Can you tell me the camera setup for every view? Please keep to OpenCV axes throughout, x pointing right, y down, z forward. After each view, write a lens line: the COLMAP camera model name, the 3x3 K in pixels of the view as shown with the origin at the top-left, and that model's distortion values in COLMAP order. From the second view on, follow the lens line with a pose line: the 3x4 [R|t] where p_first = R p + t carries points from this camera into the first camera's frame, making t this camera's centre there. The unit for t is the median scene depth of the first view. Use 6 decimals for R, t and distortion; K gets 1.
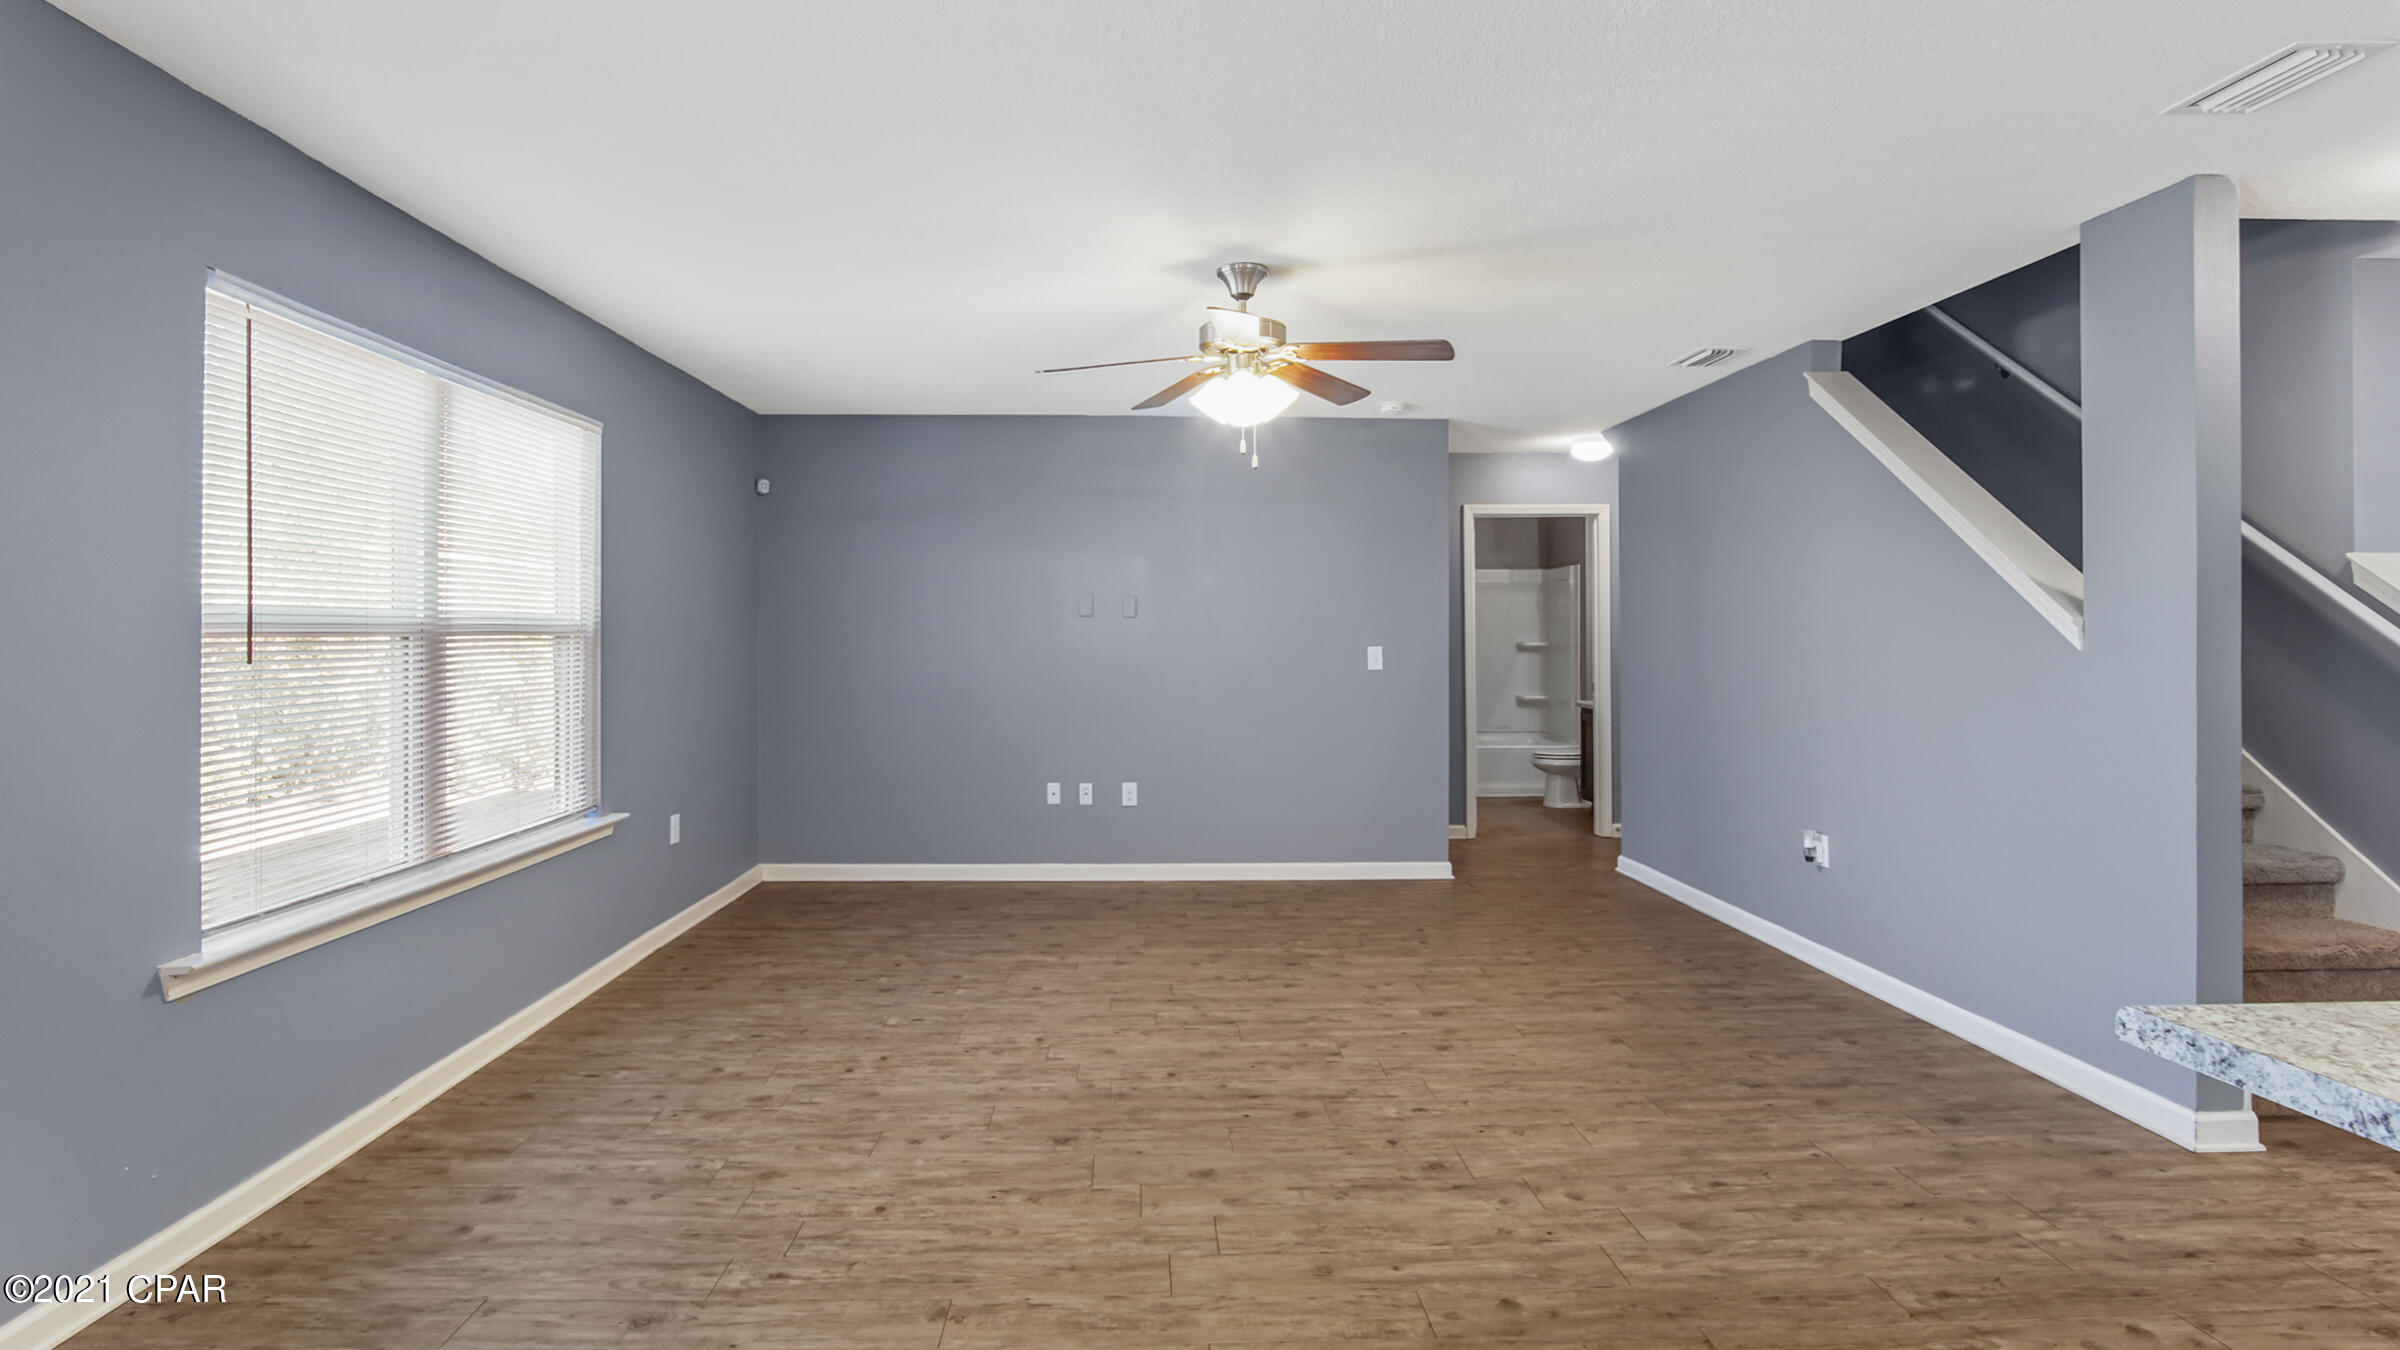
lens RADIAL K [[1118.7, 0, 1185.5], [0, 1118.7, 647.0], [0, 0, 1]] dist [-0.021046, 0.000955]
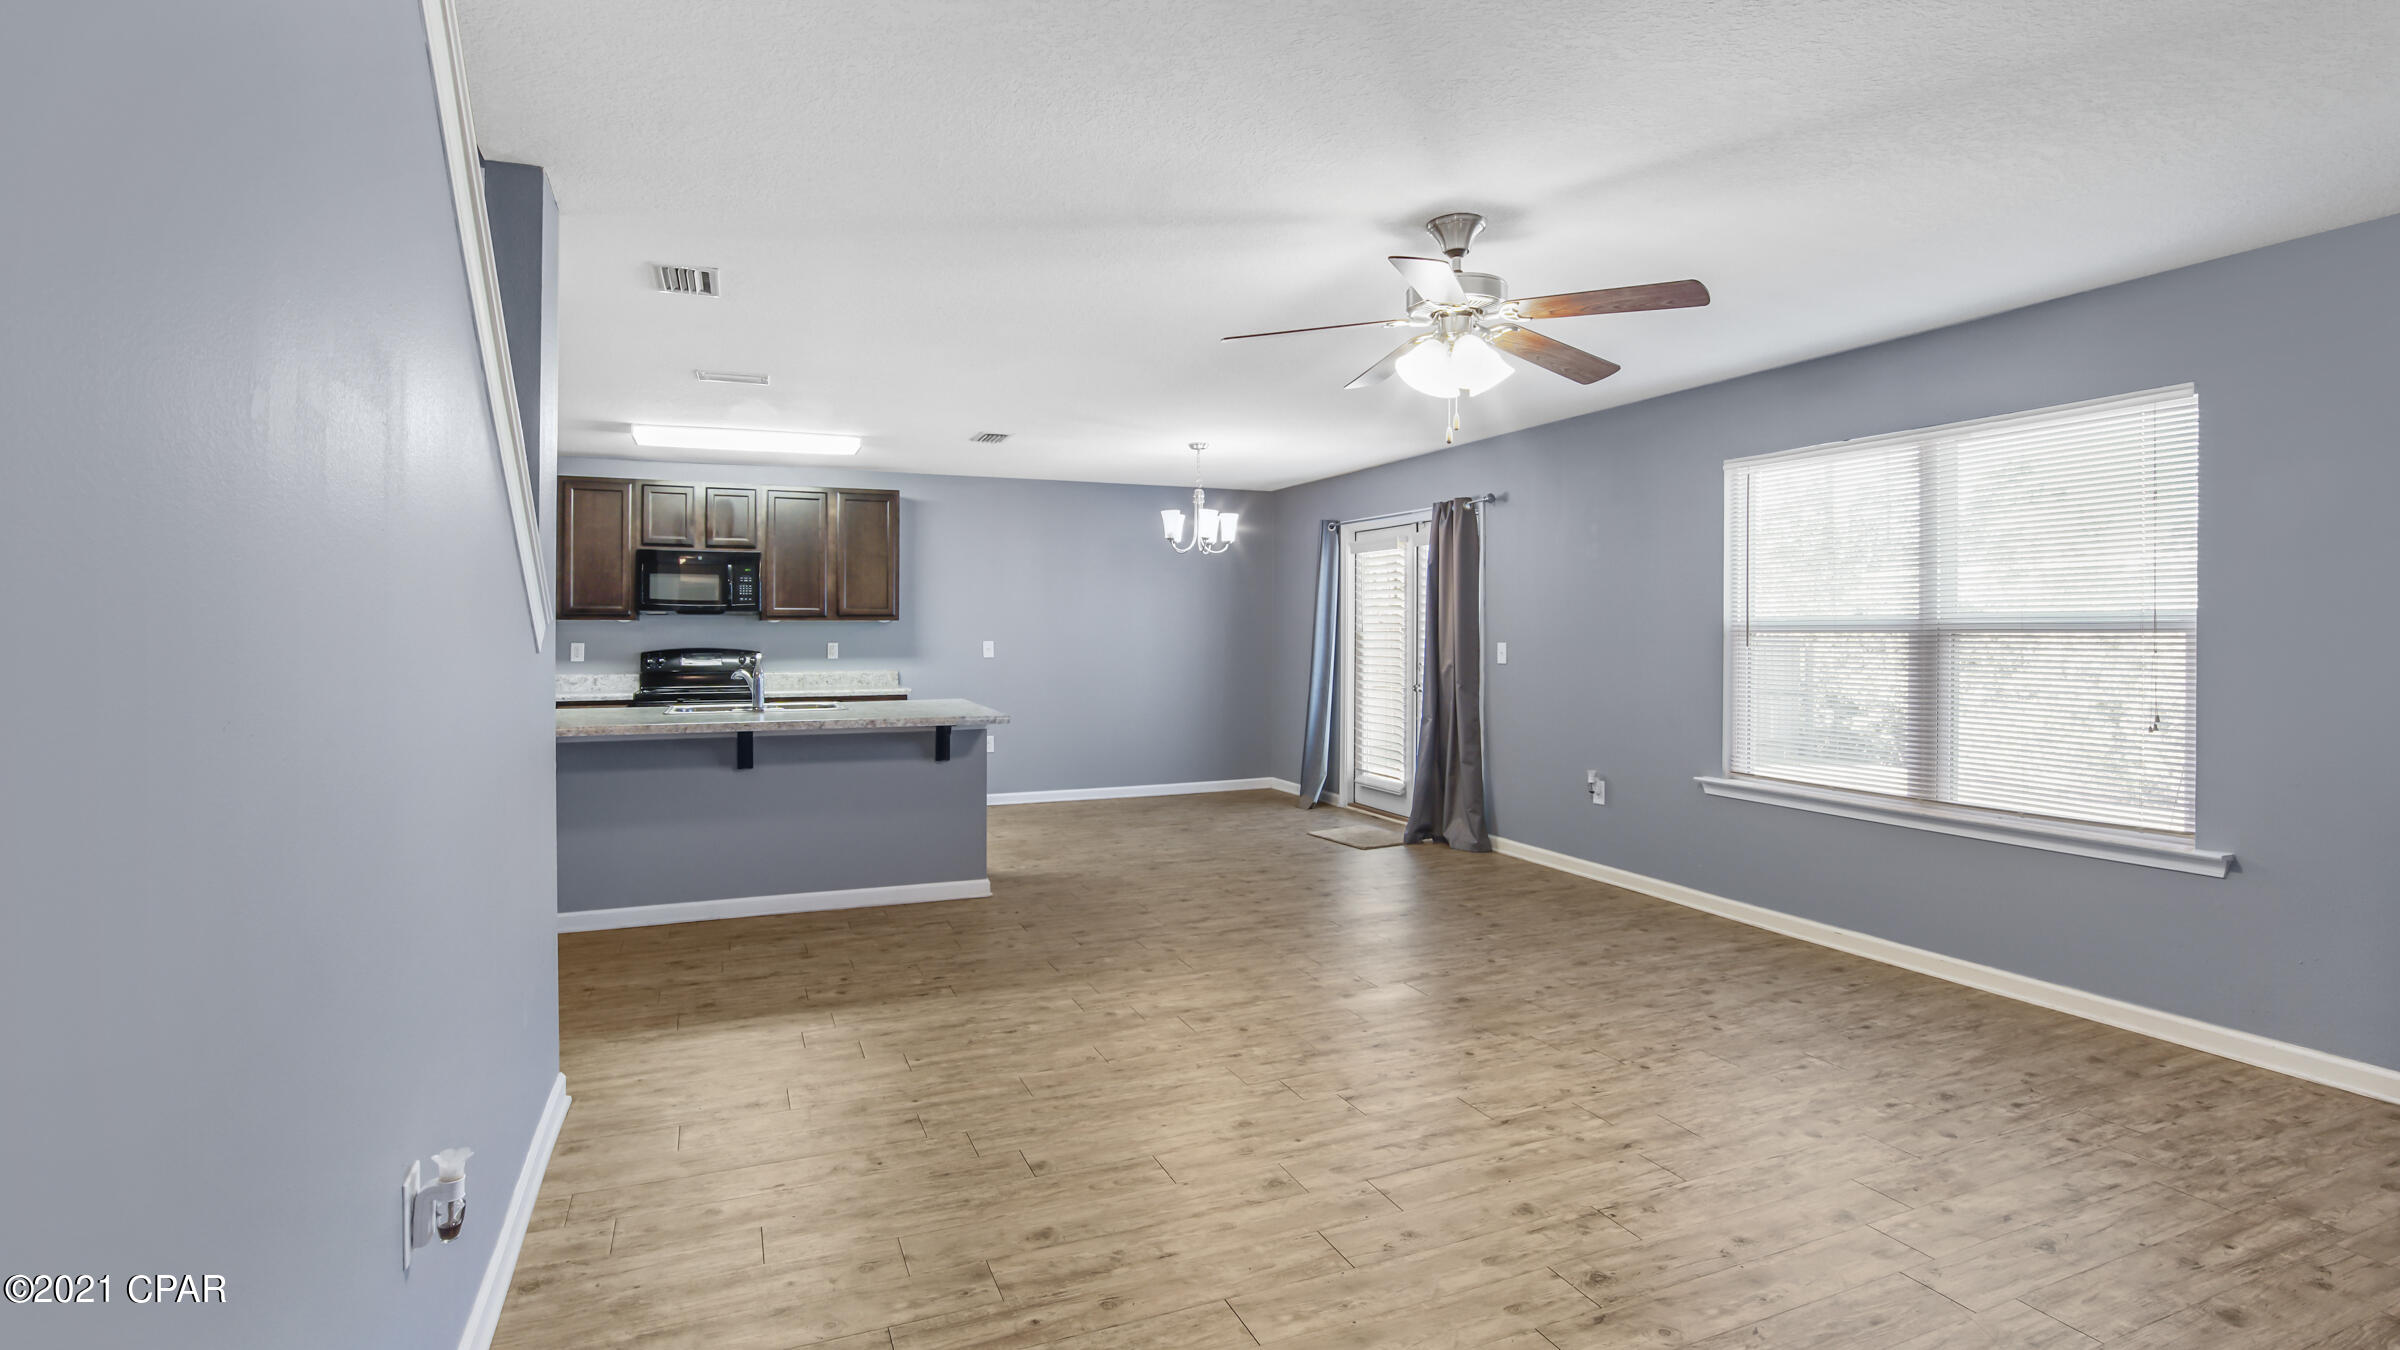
lens RADIAL K [[1189.0, 0, 1200.0], [0, 1189.0, 675.0], [0, 0, 1]] dist [0.000191, 0.000303]
pose [[-0.934609, 0.017064, -0.355267, 0.723489], [0.000534, 0.998915, 0.046574, -0.028945], [0.355676, 0.043339, -0.933604, 2.277734]]
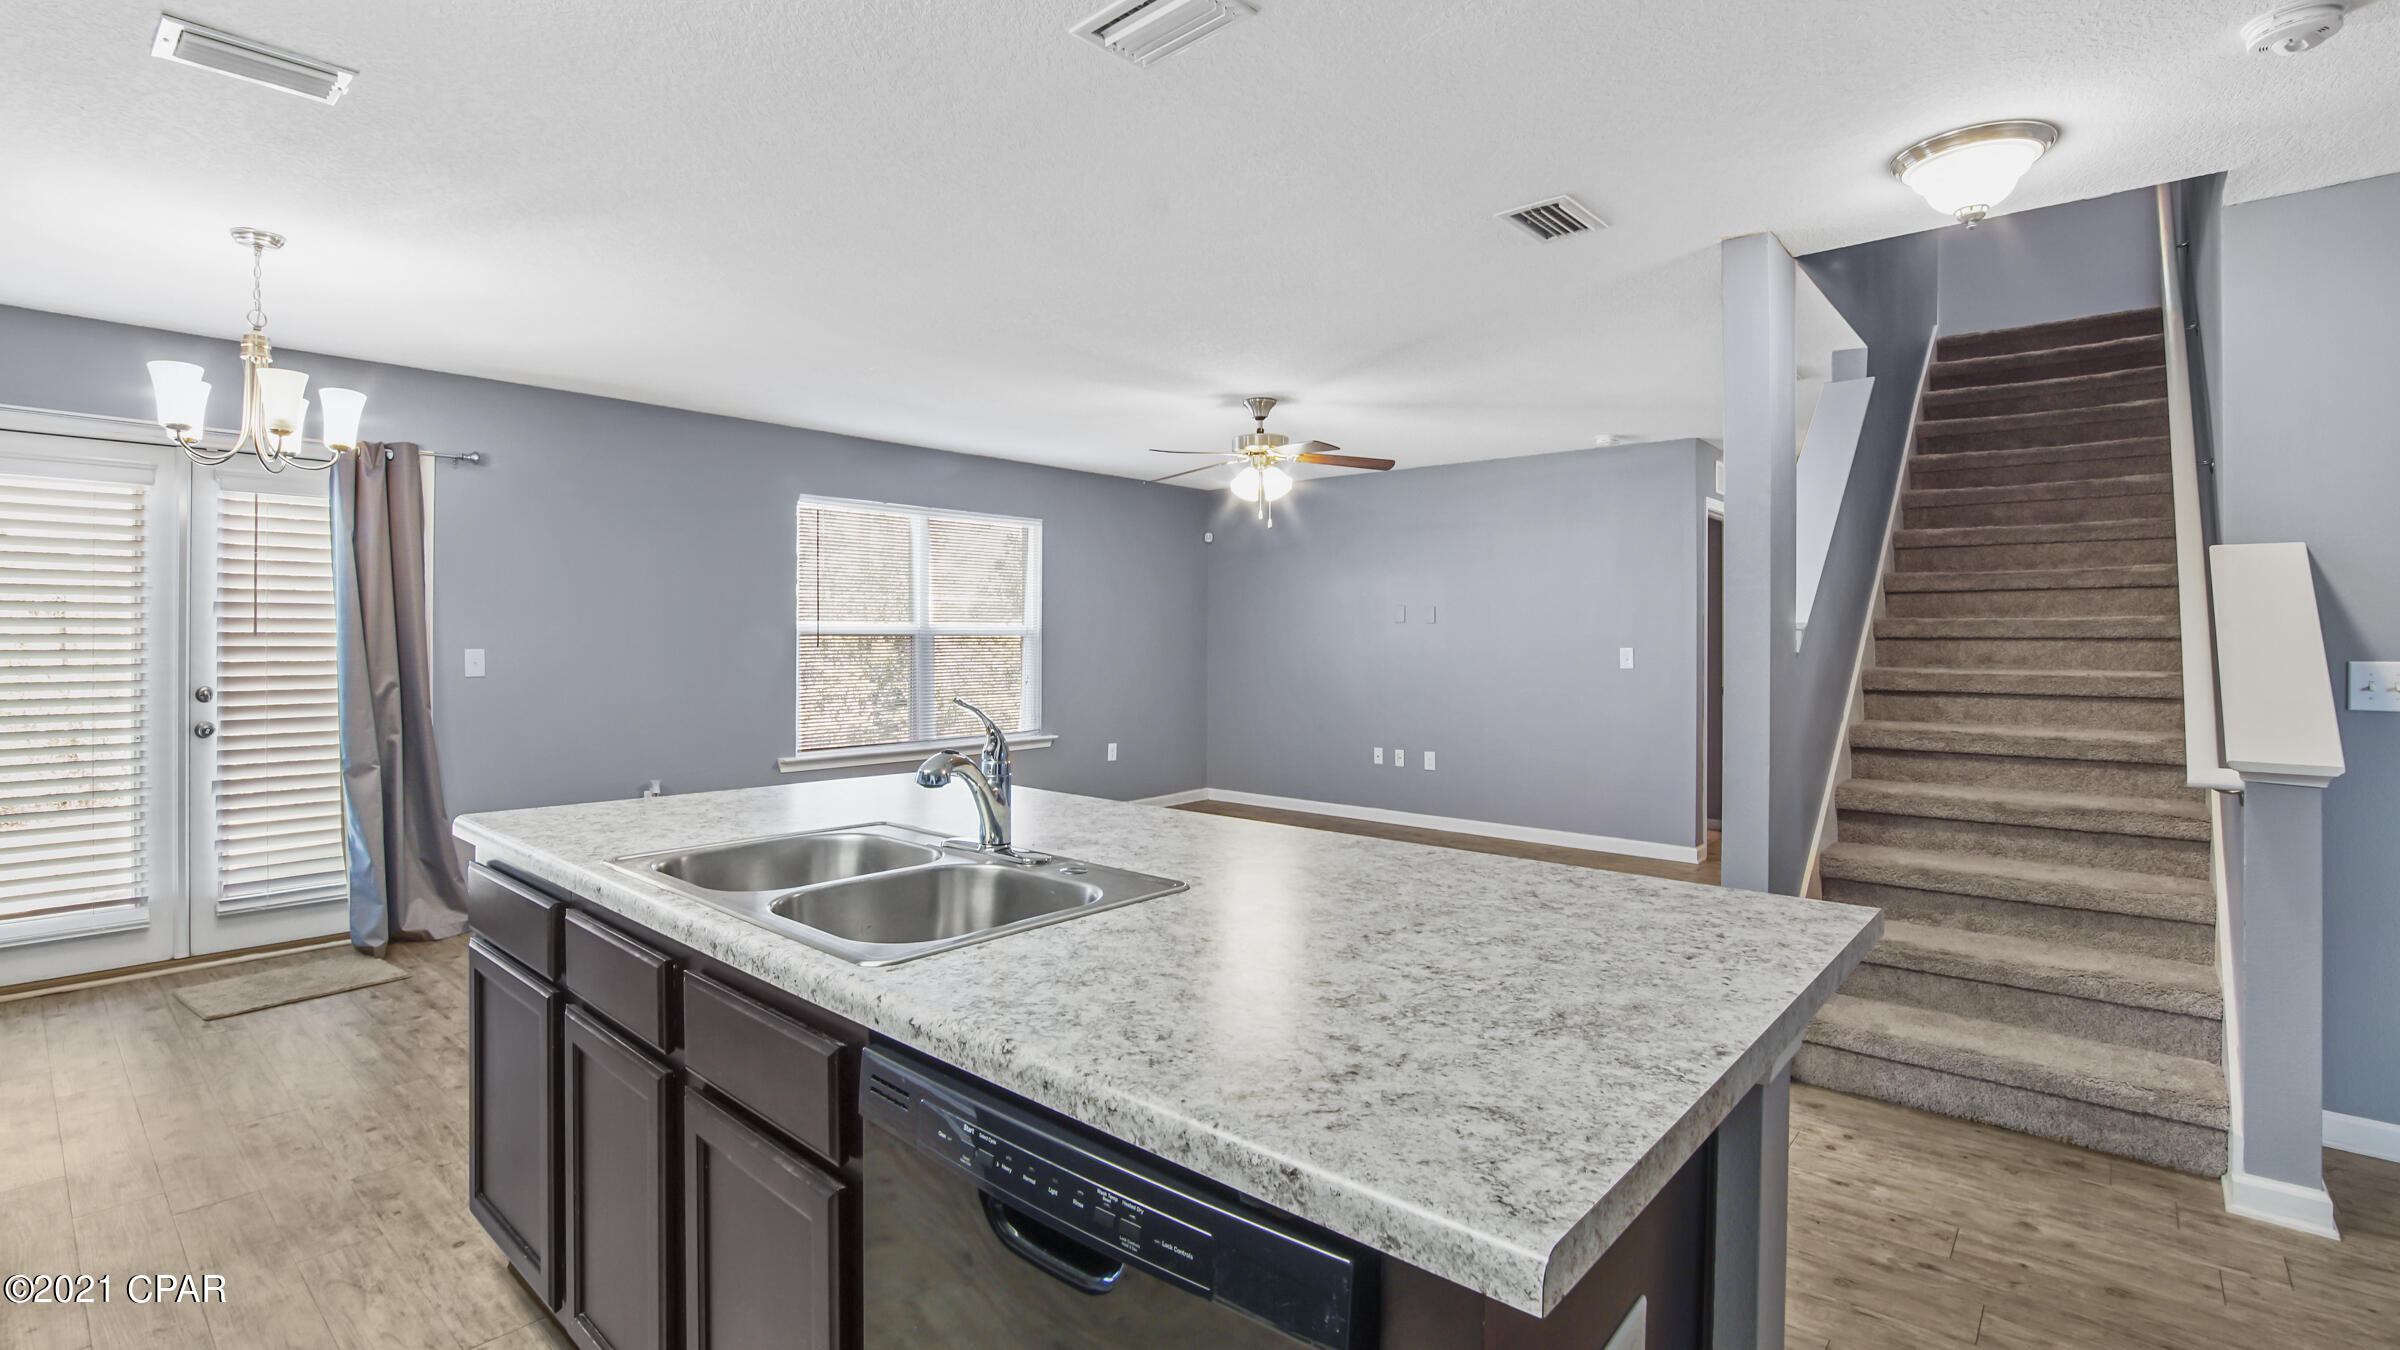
lens RADIAL K [[1095.1, 0, 1196.5], [0, 1095.1, 617.3], [0, 0, 1]] dist [-0.030136, 0.000102]
pose [[0.740508, -0.006980, -0.672011, 1.243831], [-0.010378, 0.999708, -0.021820, -0.004999], [0.671967, 0.023132, 0.740220, -0.223603]]
